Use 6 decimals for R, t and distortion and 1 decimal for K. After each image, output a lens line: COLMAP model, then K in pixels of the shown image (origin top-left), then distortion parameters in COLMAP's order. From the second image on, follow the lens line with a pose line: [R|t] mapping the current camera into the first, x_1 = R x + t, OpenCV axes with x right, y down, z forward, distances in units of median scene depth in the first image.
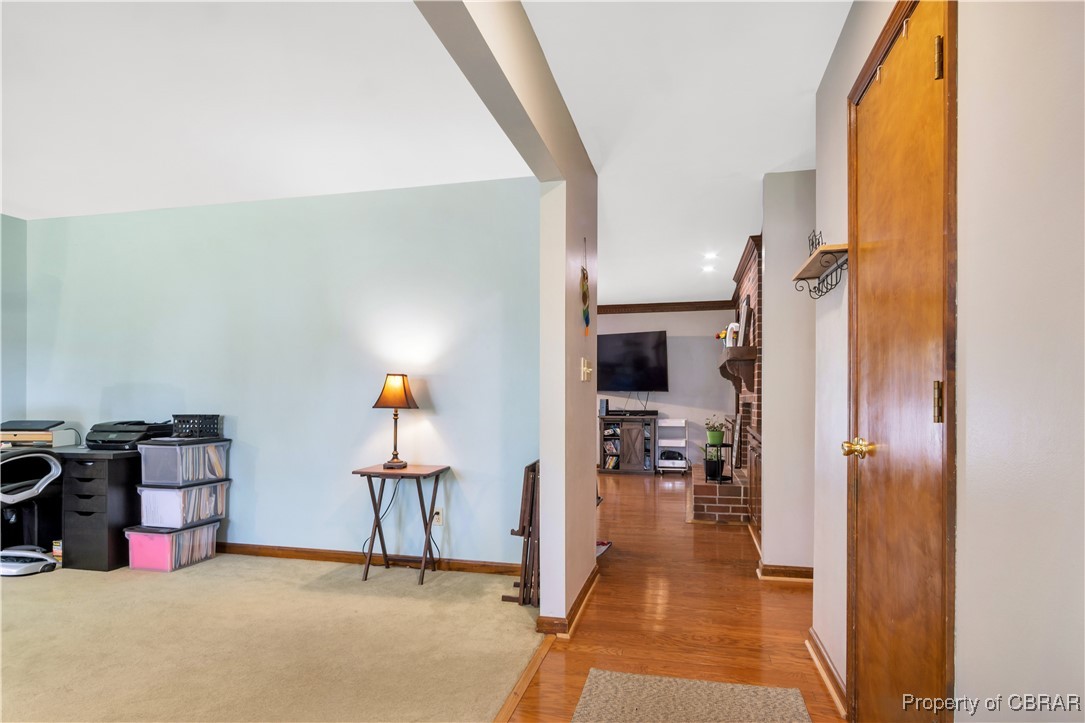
lens RADIAL K [[620.2, 0, 540.3], [0, 620.2, 404.3], [0, 0, 1]] dist [-0.001352, -0.001157]
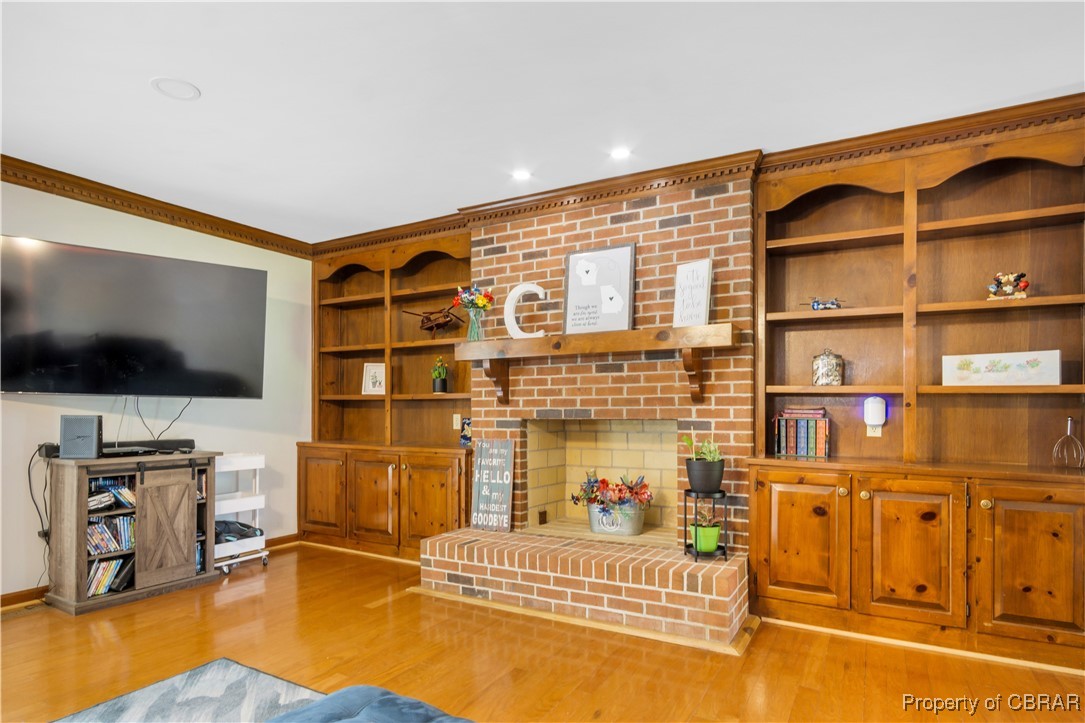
lens RADIAL K [[620.2, 0, 540.3], [0, 620.2, 404.3], [0, 0, 1]] dist [-0.001352, -0.001157]
pose [[0.294312, 0.005677, 0.955693, -0.180073], [0.005885, 0.999953, -0.007752, -0.010604], [-0.955691, 0.007906, 0.294265, 0.628747]]
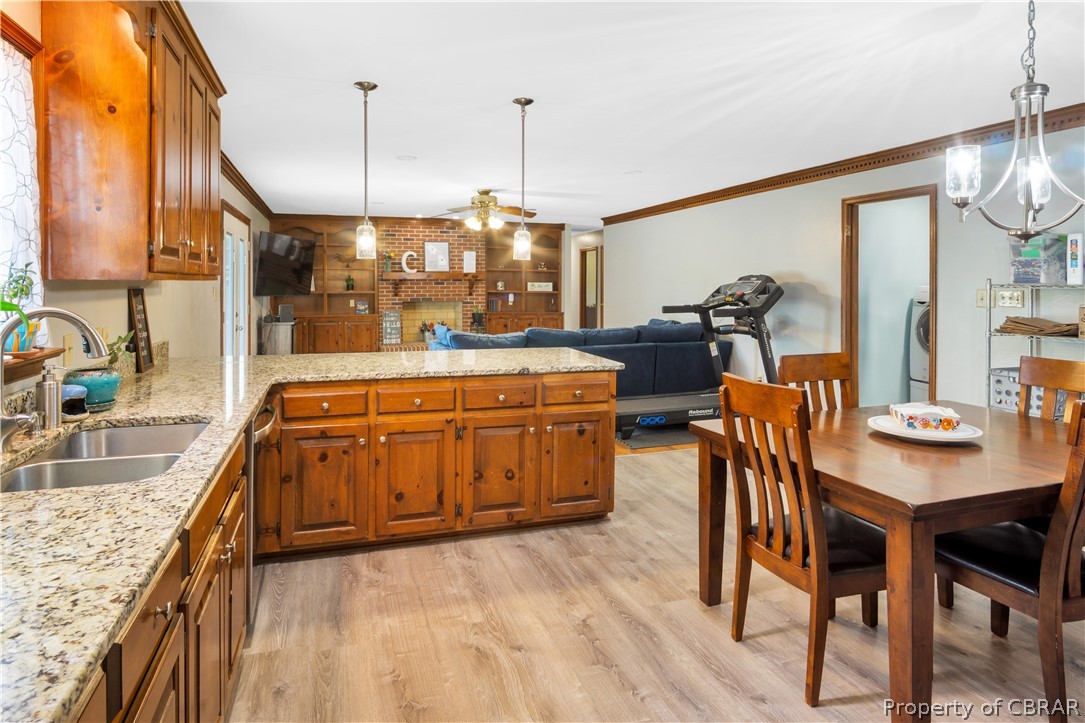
lens RADIAL K [[615.4, 0, 535.7], [0, 615.4, 283.9], [0, 0, 1]] dist [-0.001638, -0.001018]
pose [[-0.522211, -0.005009, 0.852802, -0.888949], [0.000905, 0.999979, 0.006427, -0.045020], [-0.852816, 0.004128, -0.522195, 1.176322]]
